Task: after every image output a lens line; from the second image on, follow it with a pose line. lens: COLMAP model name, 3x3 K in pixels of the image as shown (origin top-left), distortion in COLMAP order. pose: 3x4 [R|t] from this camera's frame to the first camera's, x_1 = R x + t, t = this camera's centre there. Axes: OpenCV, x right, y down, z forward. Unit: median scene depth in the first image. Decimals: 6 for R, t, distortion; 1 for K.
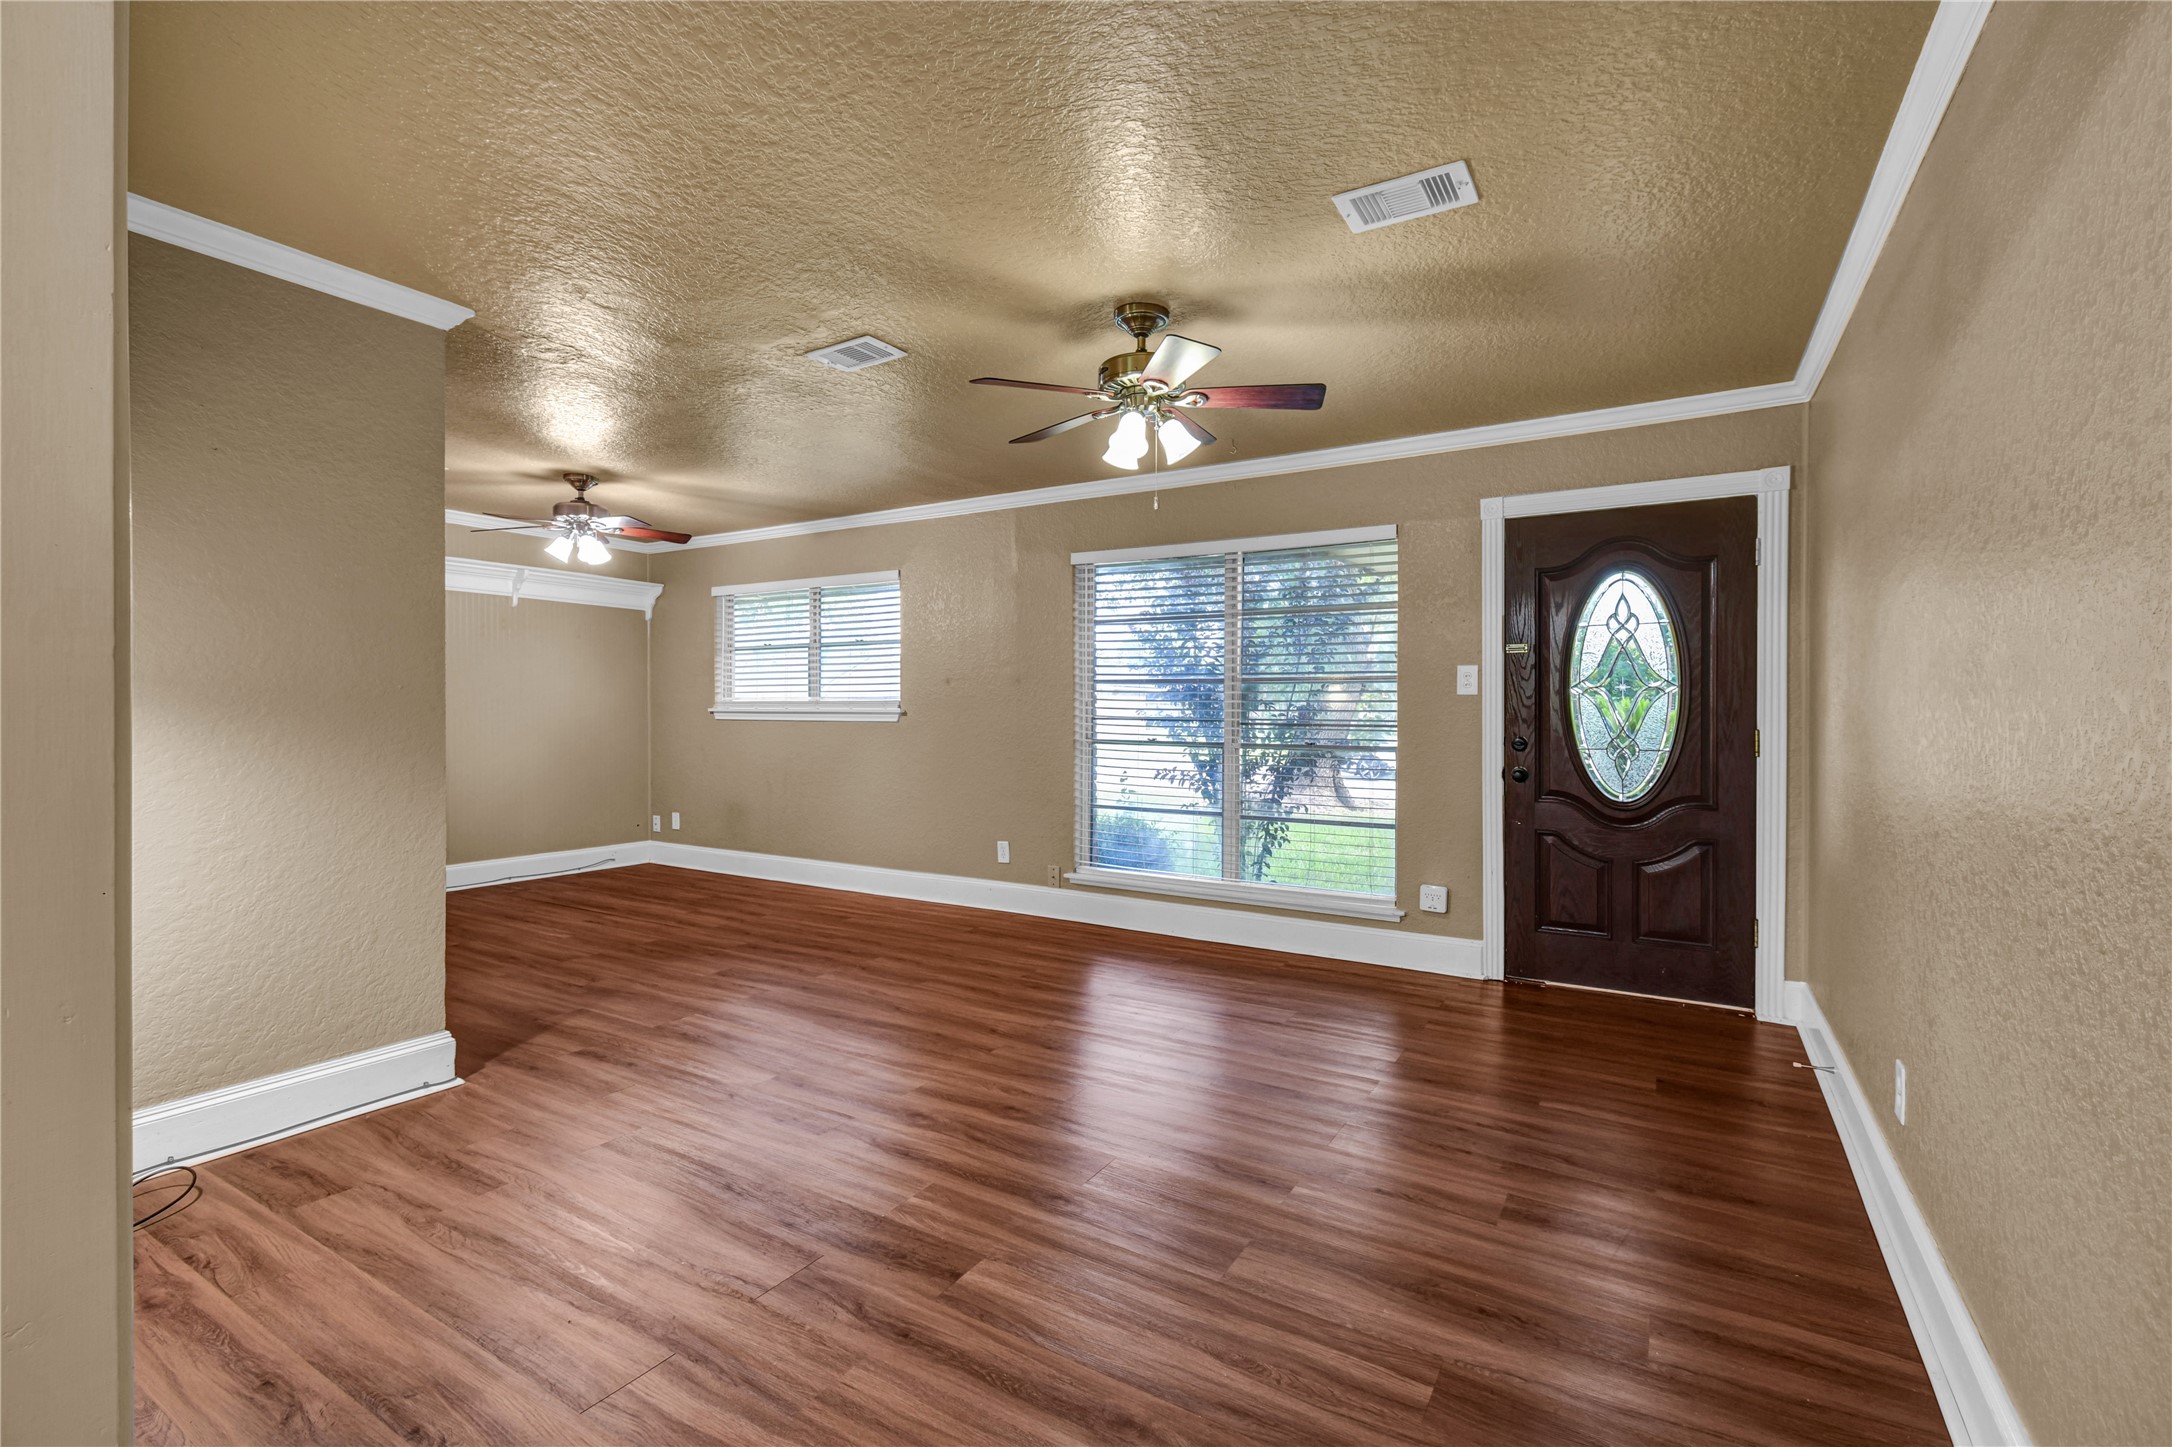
lens RADIAL K [[971.4, 0, 1090.1], [0, 971.4, 717.8], [0, 0, 1]] dist [0.008492, -0.000097]
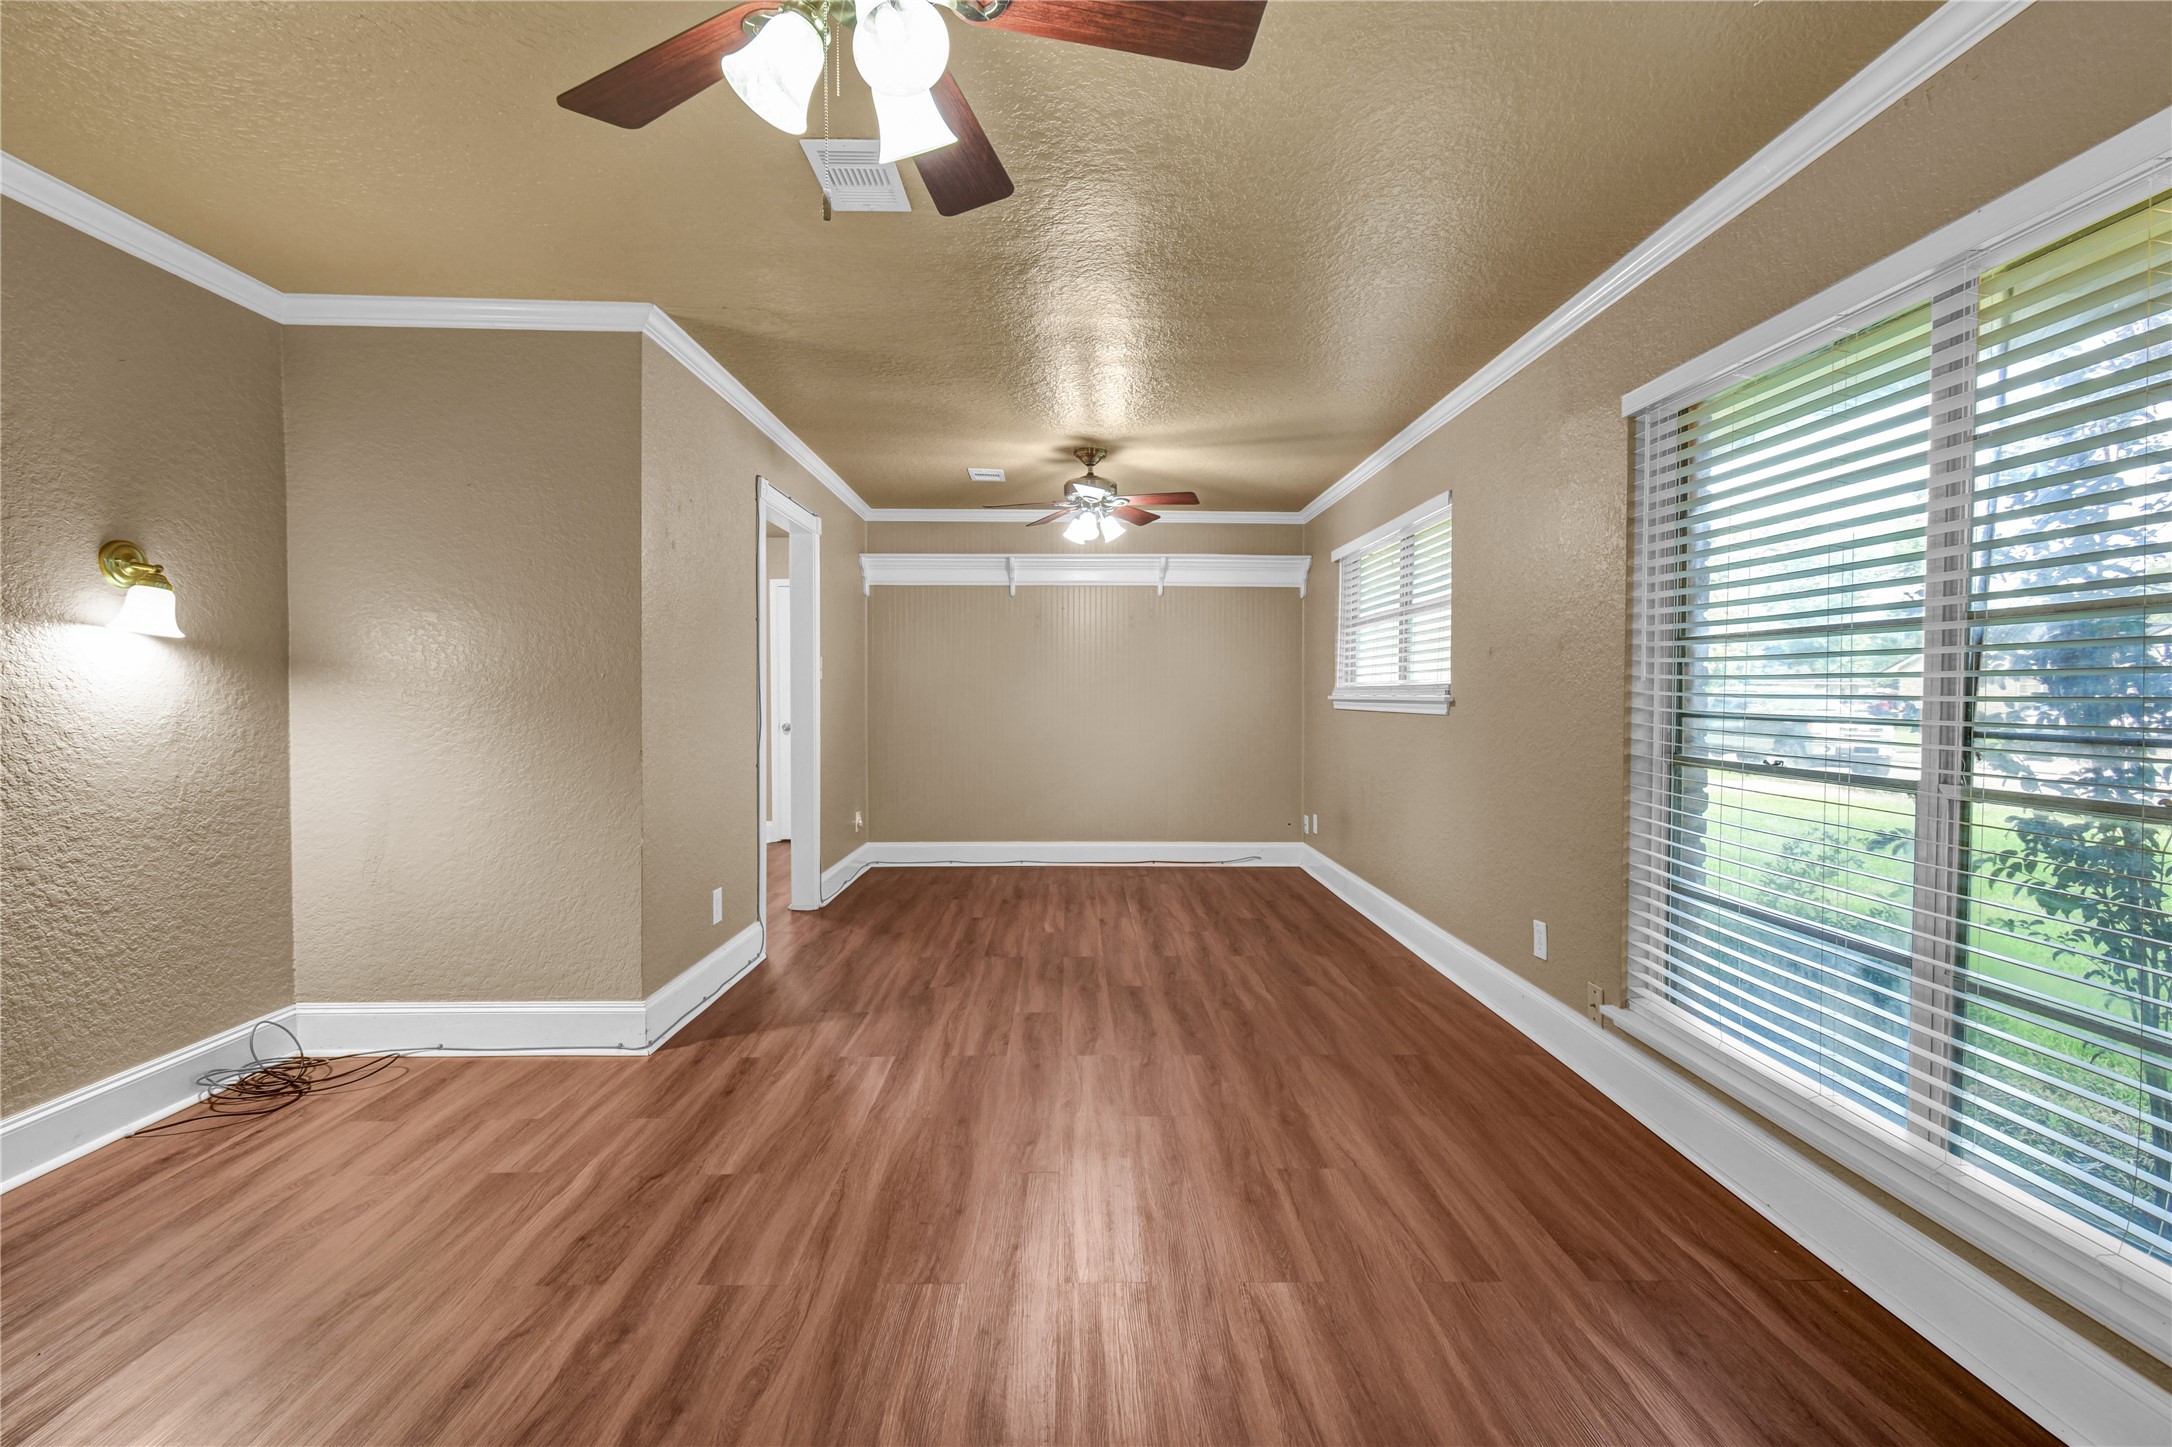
lens RADIAL K [[971.4, 0, 1084.9], [0, 971.4, 712.1], [0, 0, 1]] dist [0.008492, -0.000097]
pose [[0.531788, 0.014203, -0.846758, 0.284789], [-0.007362, 0.999899, 0.012148, -0.005094], [0.846845, -0.000226, 0.531839, 0.495547]]
